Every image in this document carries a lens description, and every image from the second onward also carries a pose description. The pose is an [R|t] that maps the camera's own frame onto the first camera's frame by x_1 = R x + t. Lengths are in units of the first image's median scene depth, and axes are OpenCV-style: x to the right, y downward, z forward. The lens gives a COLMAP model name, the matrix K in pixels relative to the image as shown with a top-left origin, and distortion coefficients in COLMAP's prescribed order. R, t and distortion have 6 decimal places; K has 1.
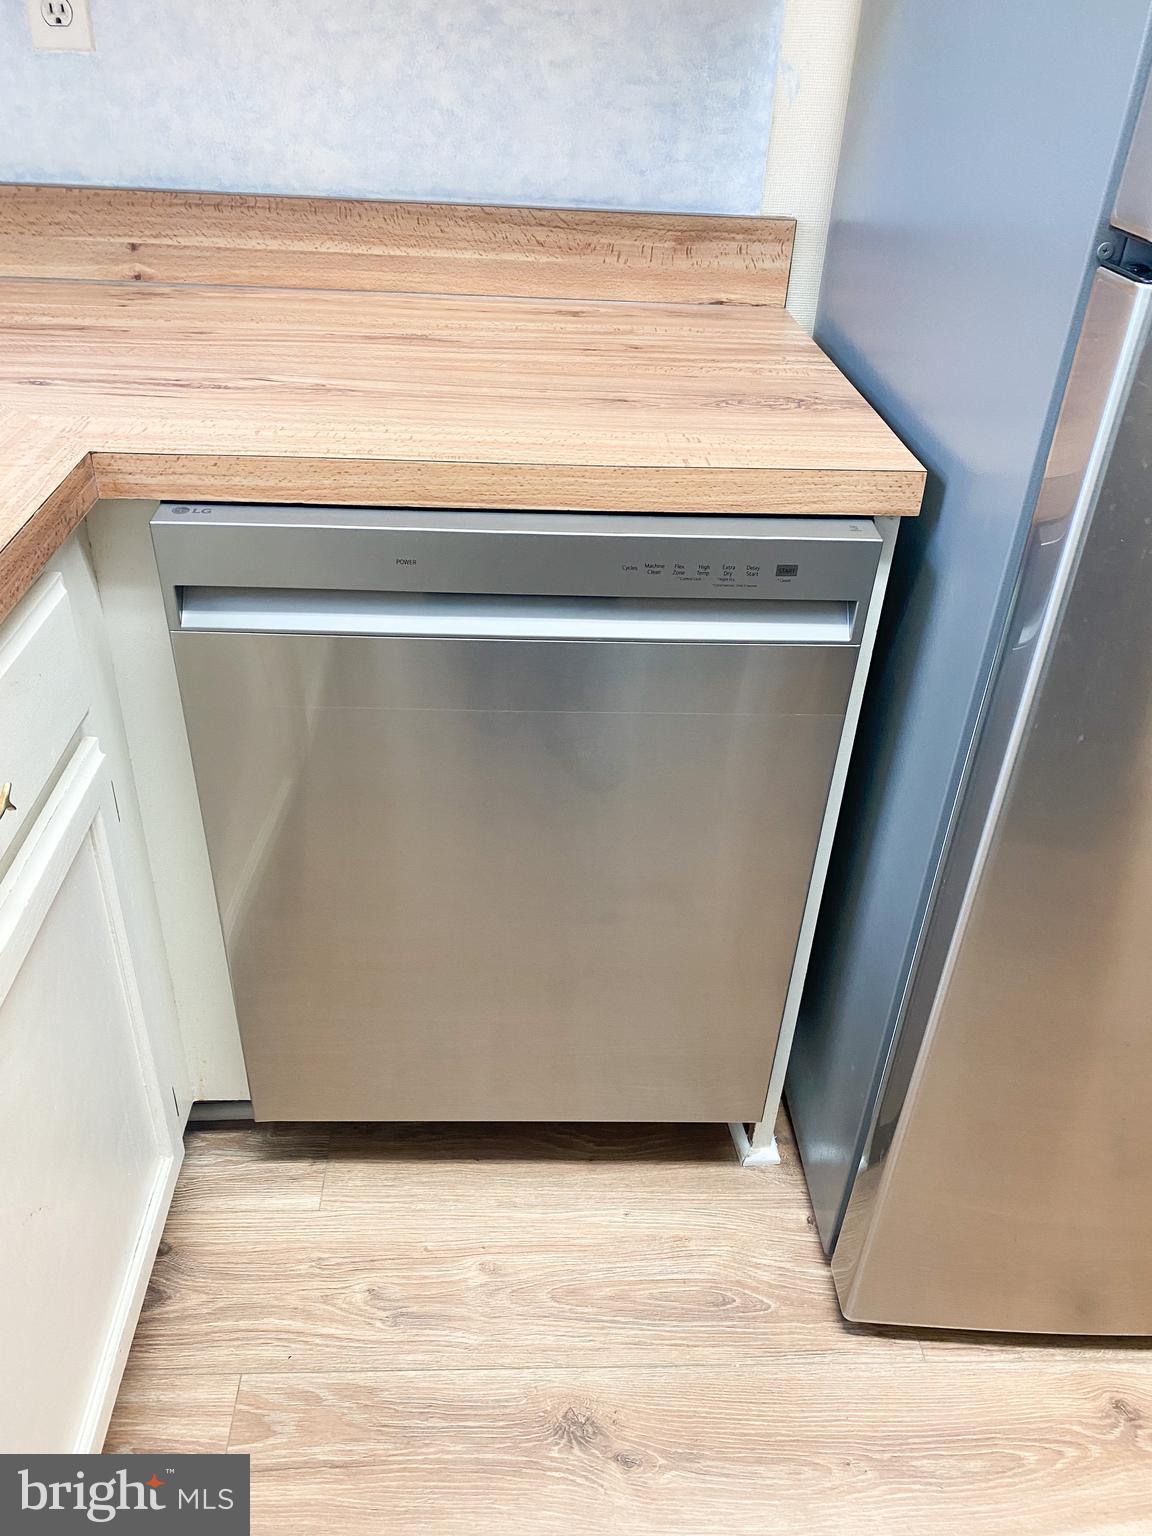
lens RADIAL K [[1153.6, 0, 574.5], [0, 1153.6, 764.2], [0, 0, 1]] dist [0.009948, -0.017891]
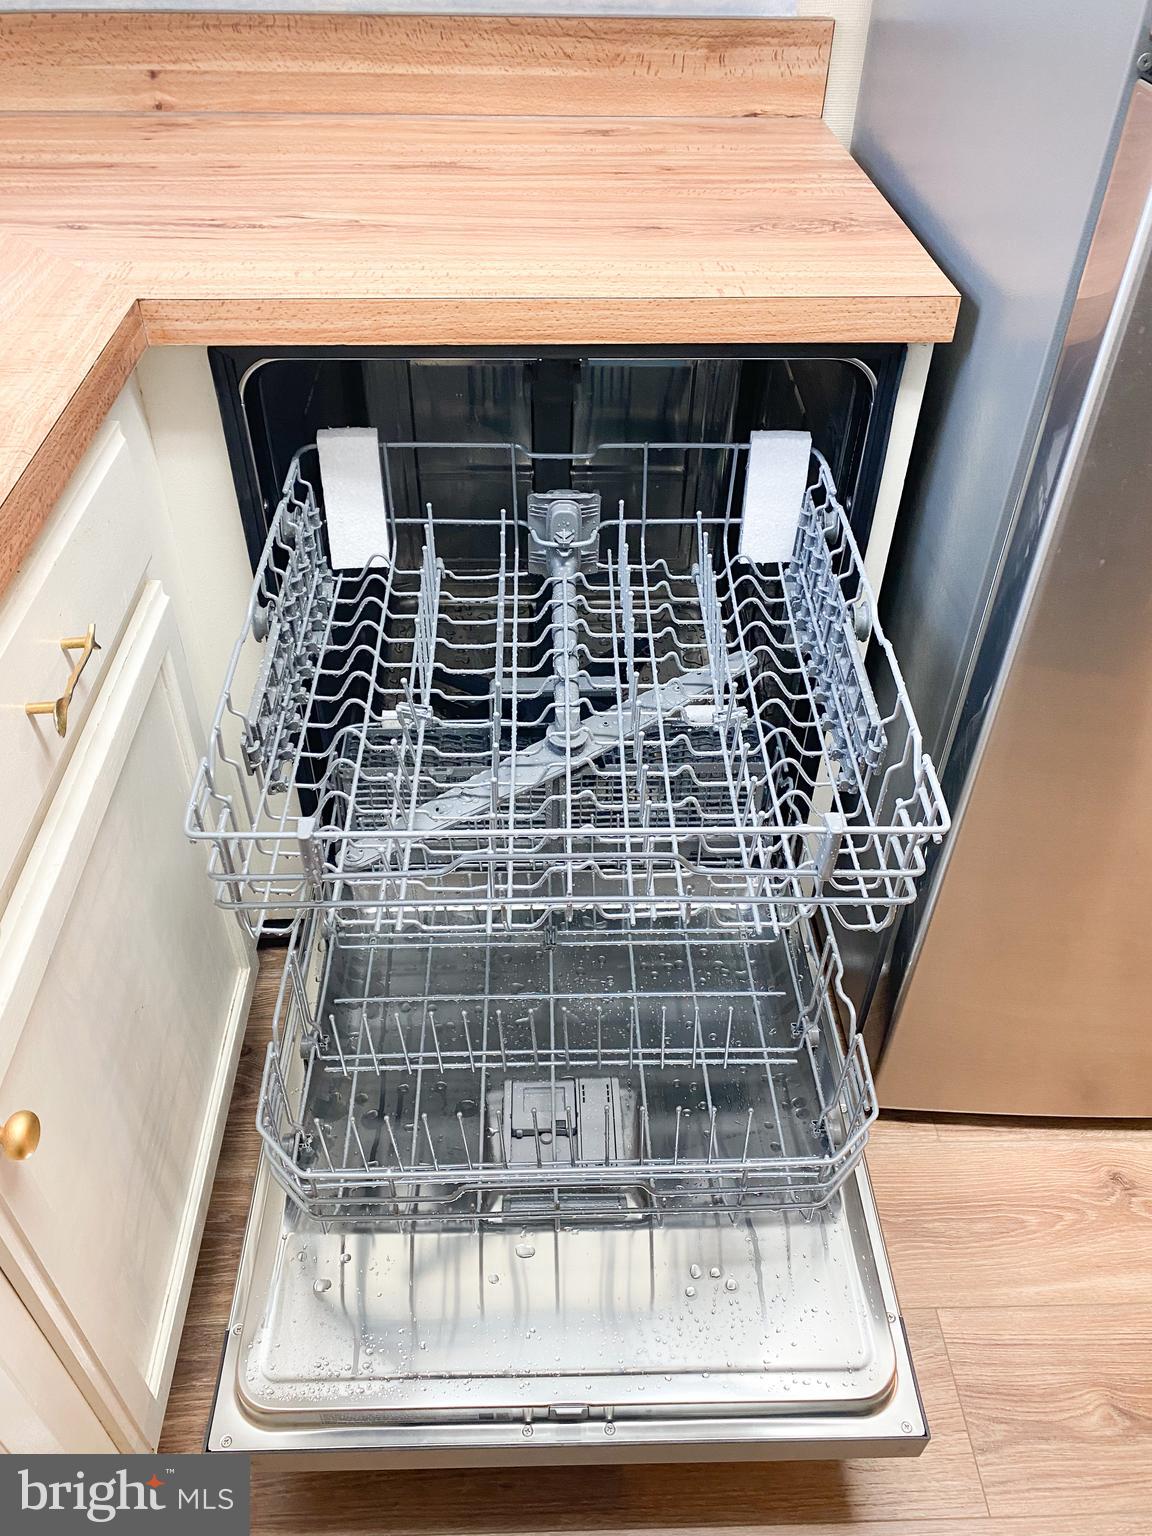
lens RADIAL K [[1153.6, 0, 570.9], [0, 1153.6, 767.5], [0, 0, 1]] dist [0.009948, -0.017891]
pose [[0.999402, -0.015455, -0.030921, -0.007450], [0.019671, 0.989808, 0.141046, 0.003451], [0.028426, -0.141570, 0.989520, -0.049395]]
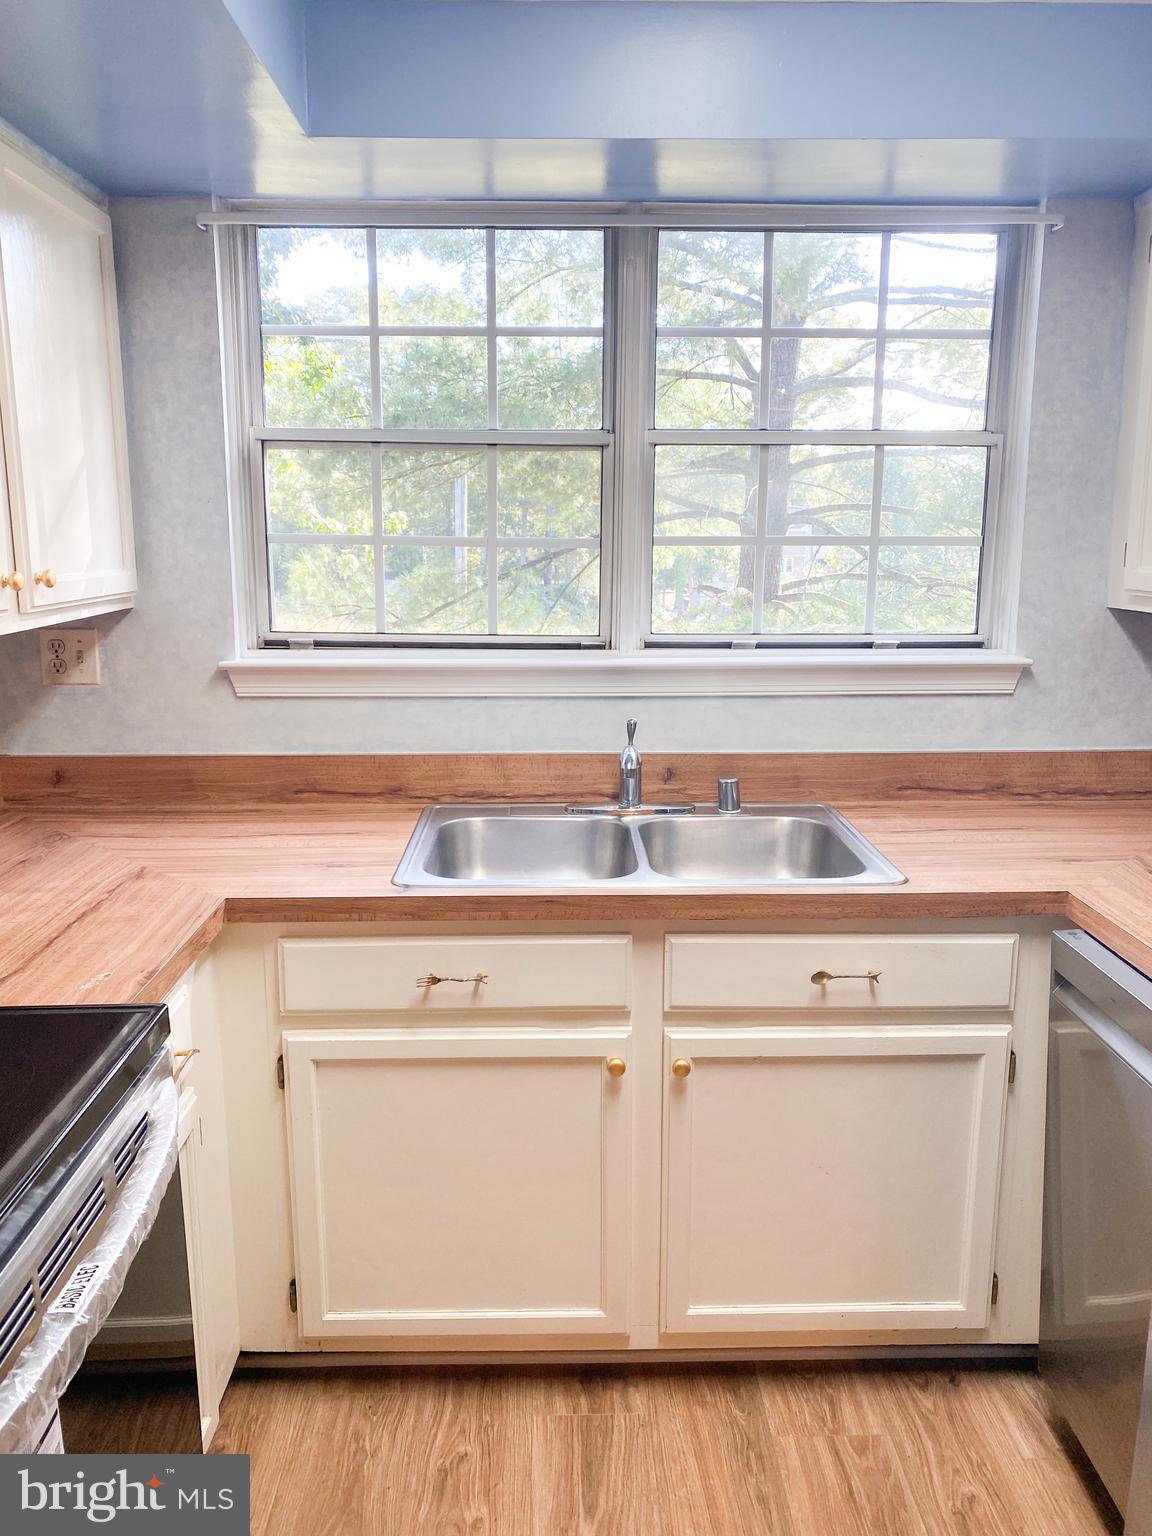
lens RADIAL K [[1153.6, 0, 577.0], [0, 1153.6, 766.2], [0, 0, 1]] dist [0.009948, -0.017891]
pose [[-0.015700, 0.158181, -0.987285, 1.164253], [-0.553542, 0.820914, 0.140328, -0.205348], [0.832673, 0.548707, 0.074672, 0.040826]]
